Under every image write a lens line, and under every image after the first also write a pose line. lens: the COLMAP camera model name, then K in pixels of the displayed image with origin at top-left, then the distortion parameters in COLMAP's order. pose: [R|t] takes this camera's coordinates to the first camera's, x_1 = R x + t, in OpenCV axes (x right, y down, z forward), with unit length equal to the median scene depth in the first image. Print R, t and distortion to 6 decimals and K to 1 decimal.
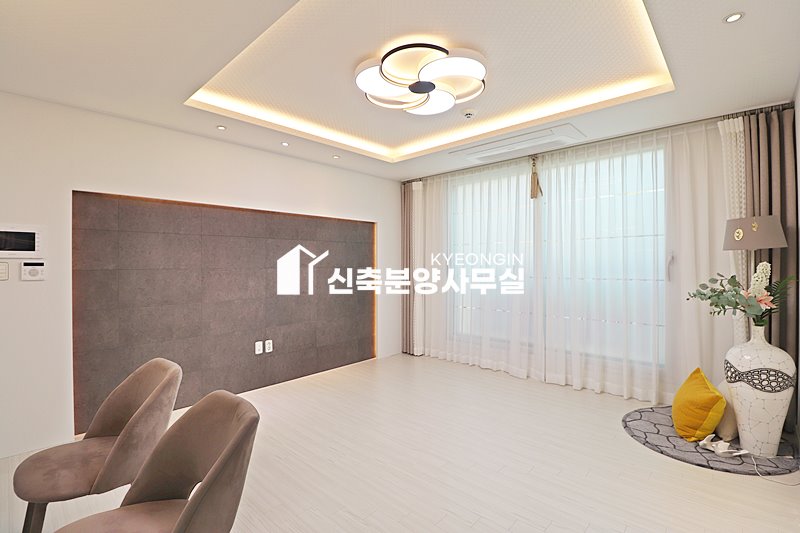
lens RADIAL K [[374.2, 0, 398.1], [0, 374.2, 265.4], [0, 0, 1]] dist [-0.000511, -0.000852]
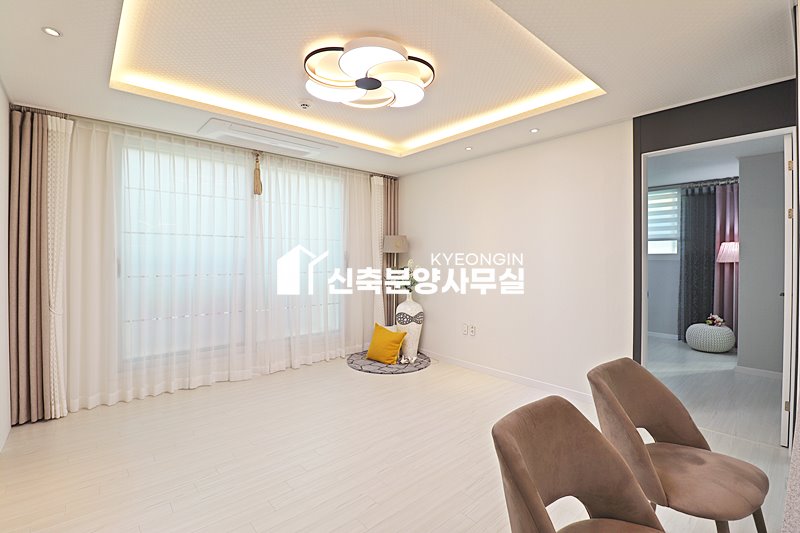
lens RADIAL K [[374.2, 0, 398.3], [0, 374.2, 264.1], [0, 0, 1]] dist [-0.000511, -0.000852]
pose [[0.106290, -0.004650, 0.994324, -0.606381], [0.004300, 0.999982, 0.004217, 0.004575], [-0.994326, 0.003827, 0.106308, 0.531931]]
